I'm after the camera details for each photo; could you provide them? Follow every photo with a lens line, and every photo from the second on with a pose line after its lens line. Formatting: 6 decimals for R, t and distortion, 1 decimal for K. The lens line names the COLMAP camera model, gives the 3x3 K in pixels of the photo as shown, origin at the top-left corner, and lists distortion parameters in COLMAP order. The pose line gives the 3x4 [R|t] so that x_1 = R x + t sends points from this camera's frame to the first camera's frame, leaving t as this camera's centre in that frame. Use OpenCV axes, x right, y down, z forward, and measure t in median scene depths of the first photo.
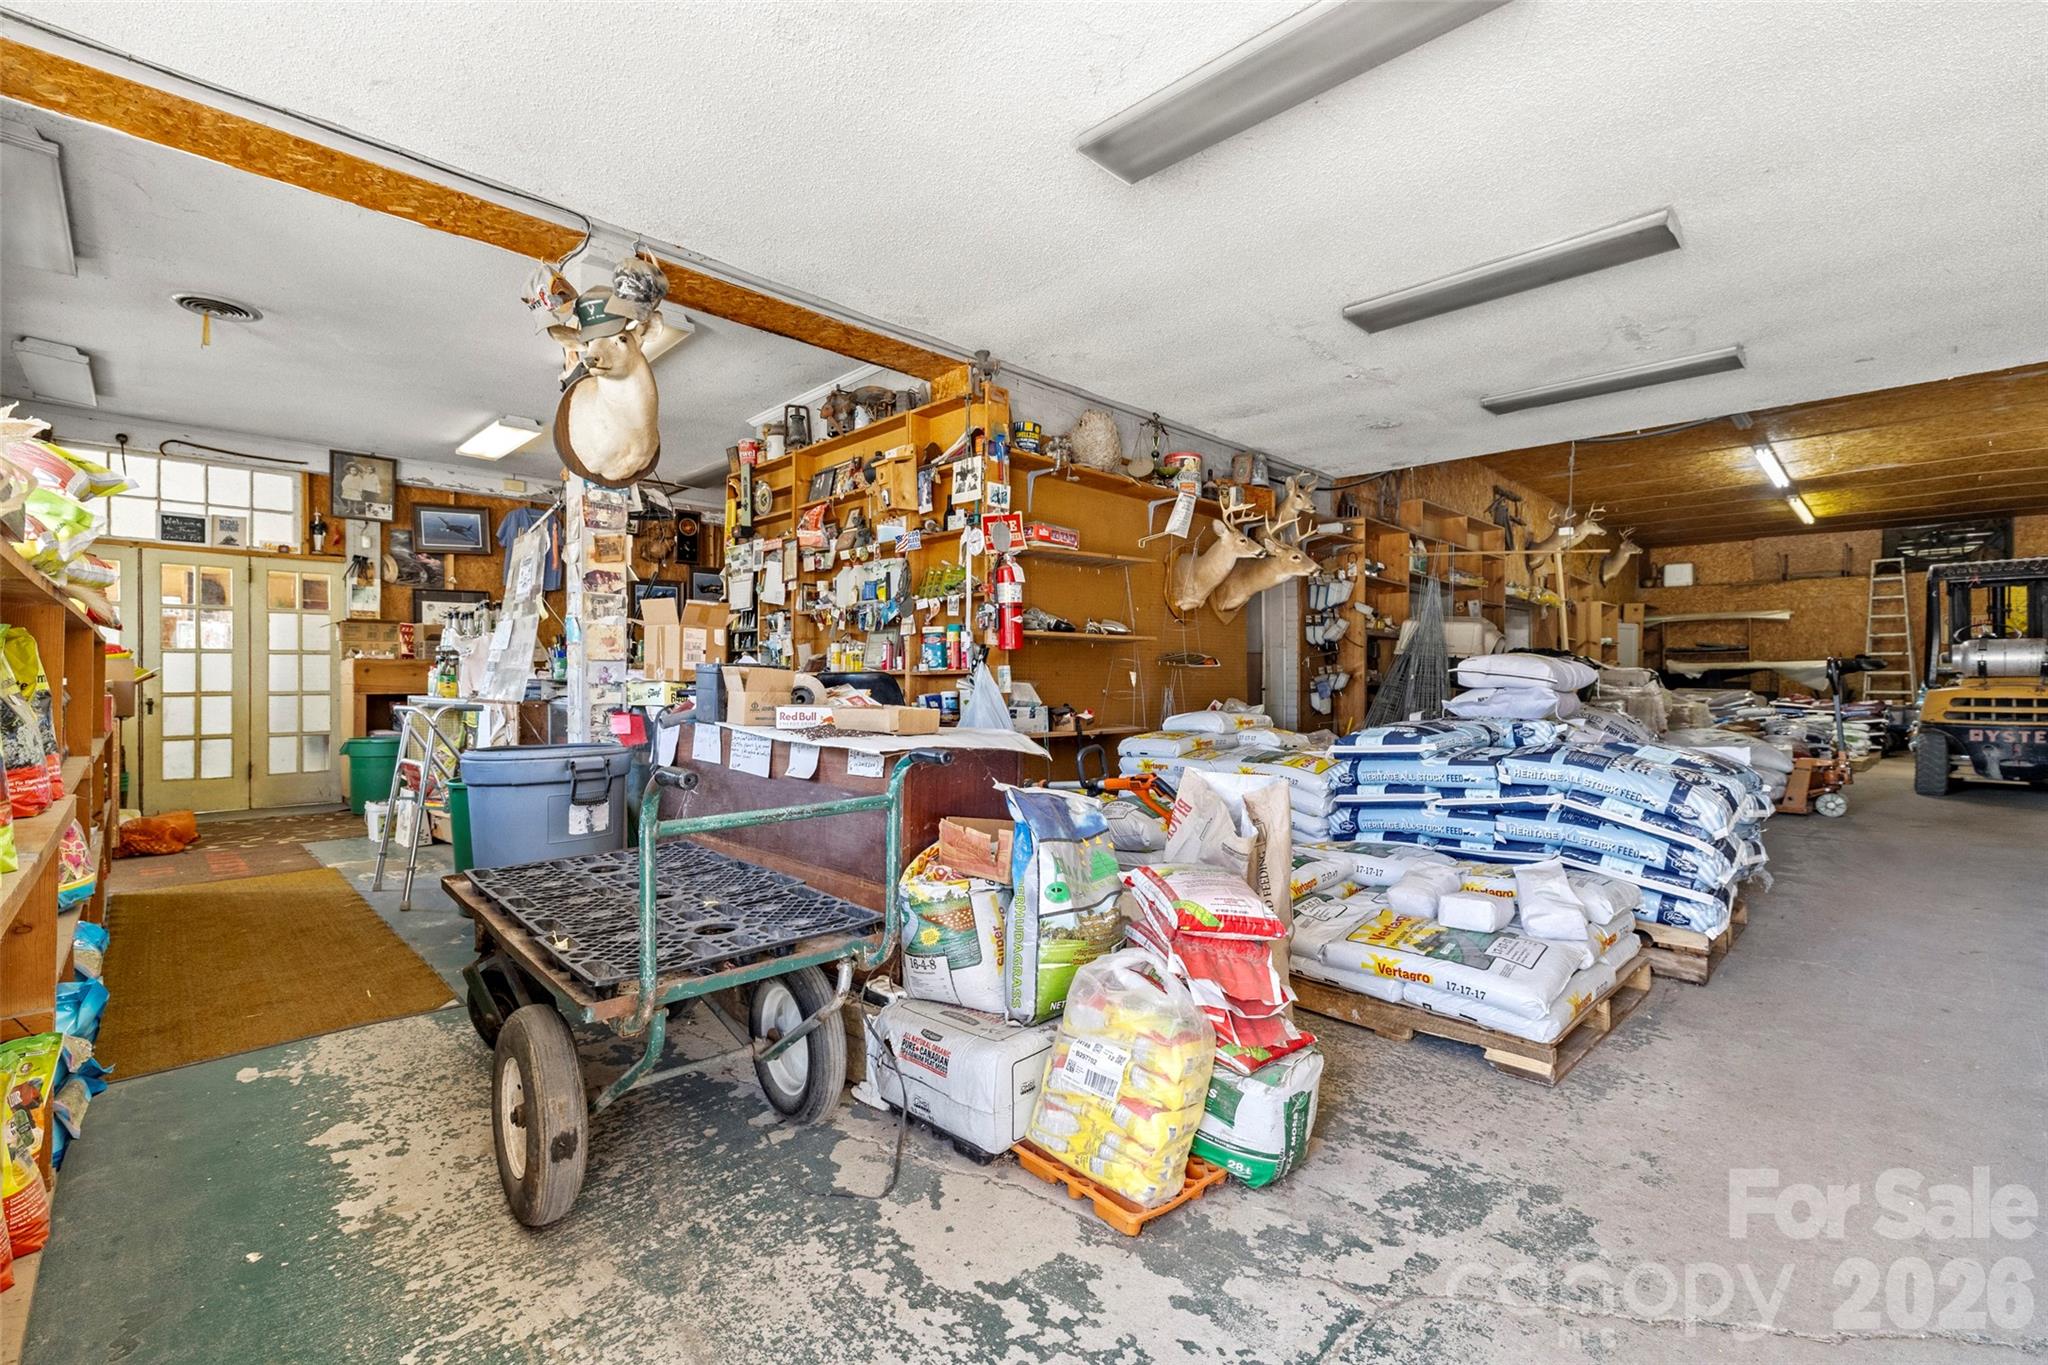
lens RADIAL K [[881.5, 0, 1024.9], [0, 881.5, 682.0], [0, 0, 1]] dist [0.003189, 0.000258]
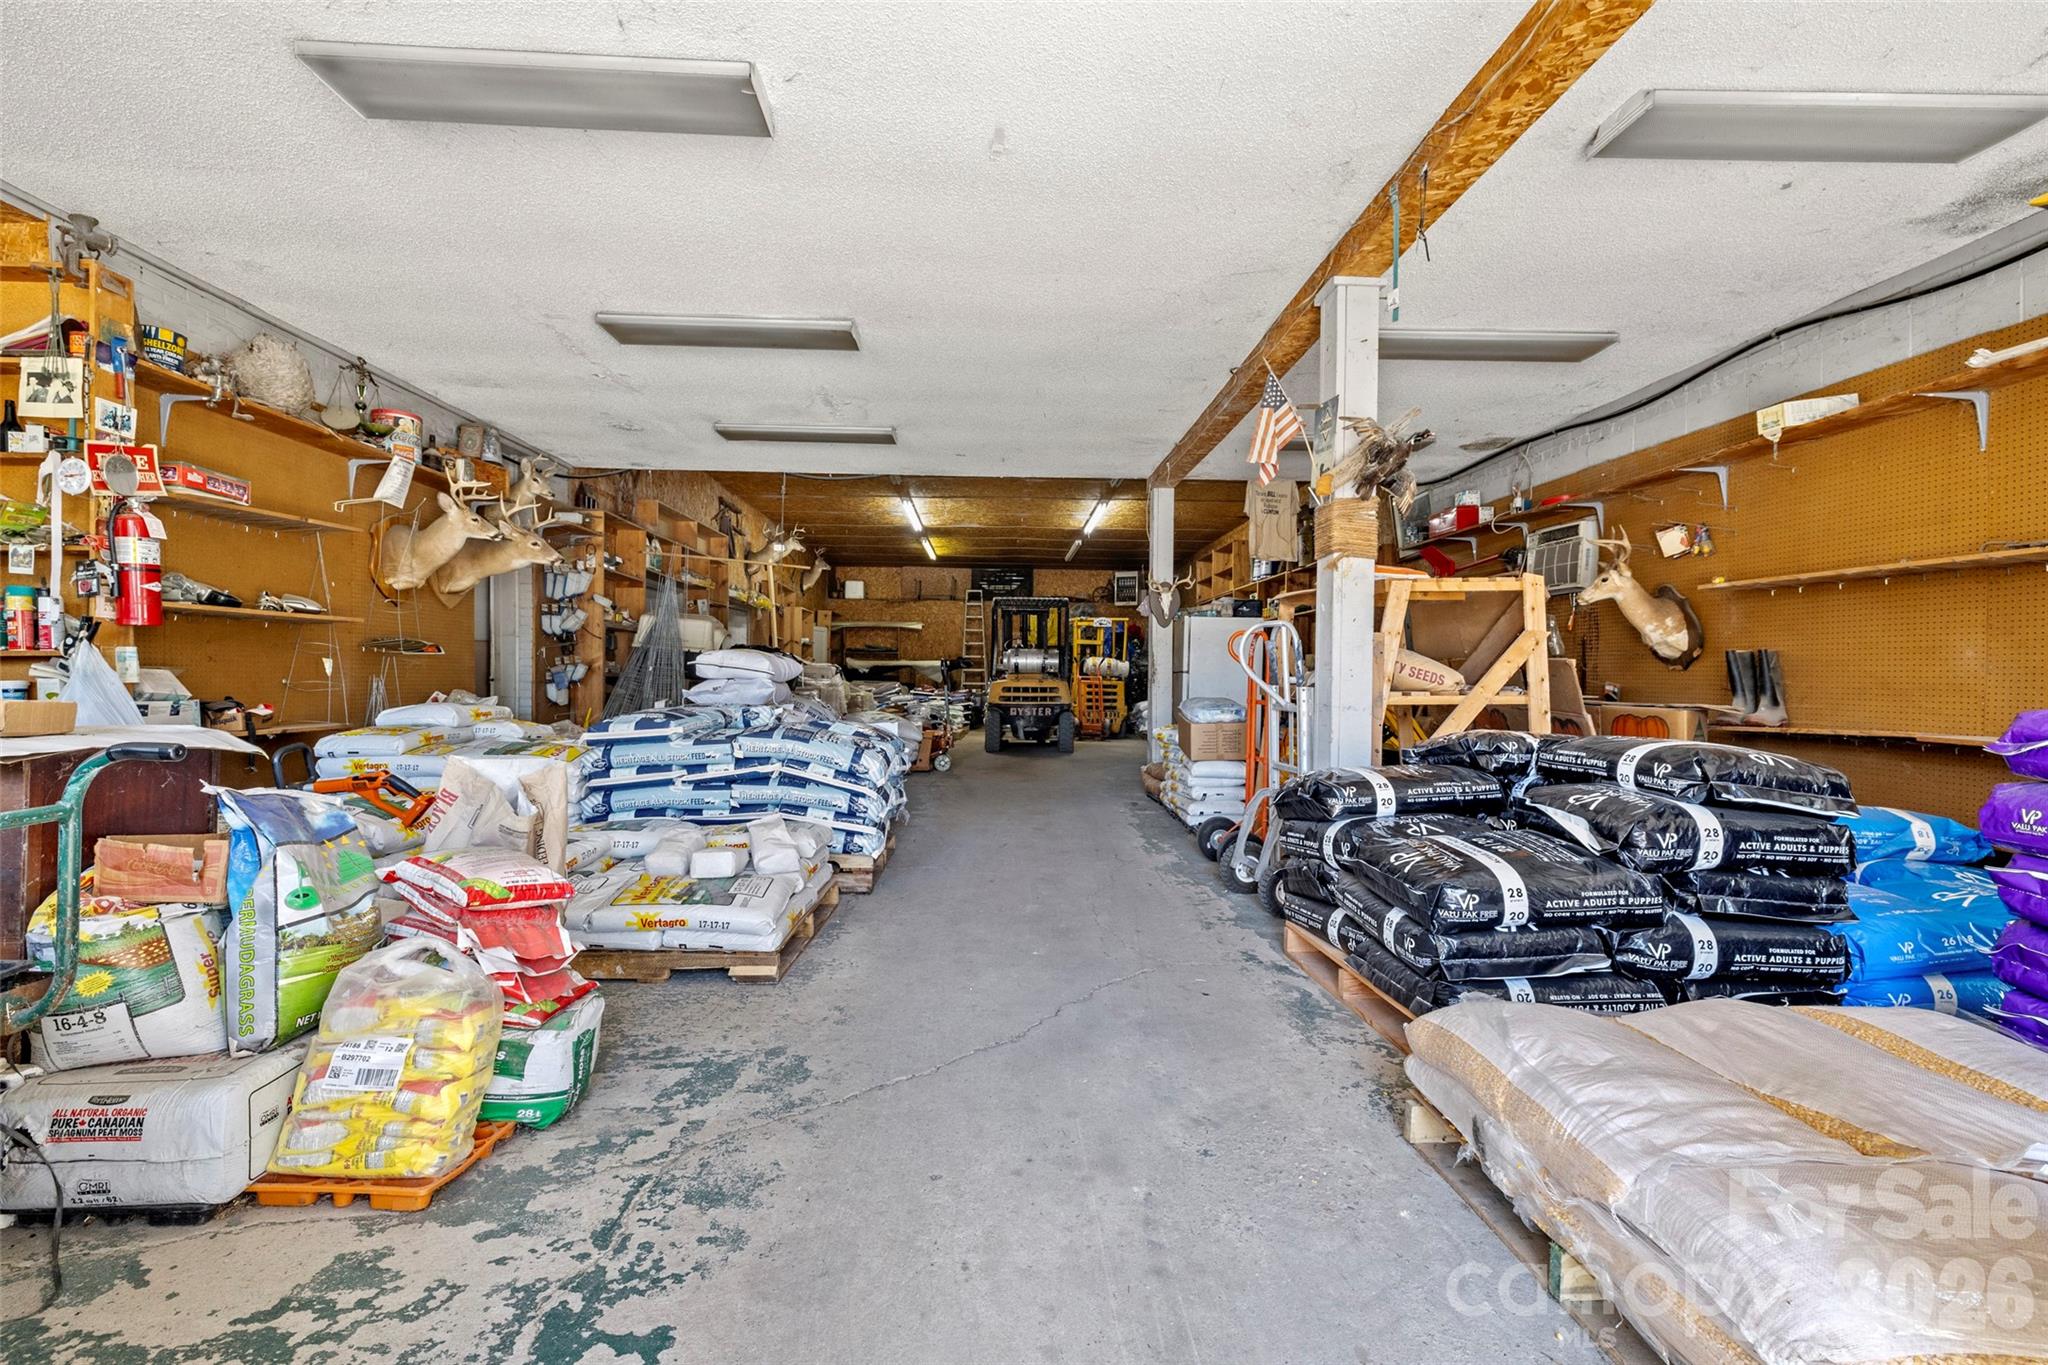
lens RADIAL K [[881.5, 0, 1022.1], [0, 881.5, 682.3], [0, 0, 1]] dist [0.003189, 0.000258]
pose [[0.677651, 0.000544, 0.735384, -0.080342], [-0.007116, 0.999958, 0.005818, 0.002767], [-0.735350, -0.009175, 0.677626, -0.100273]]
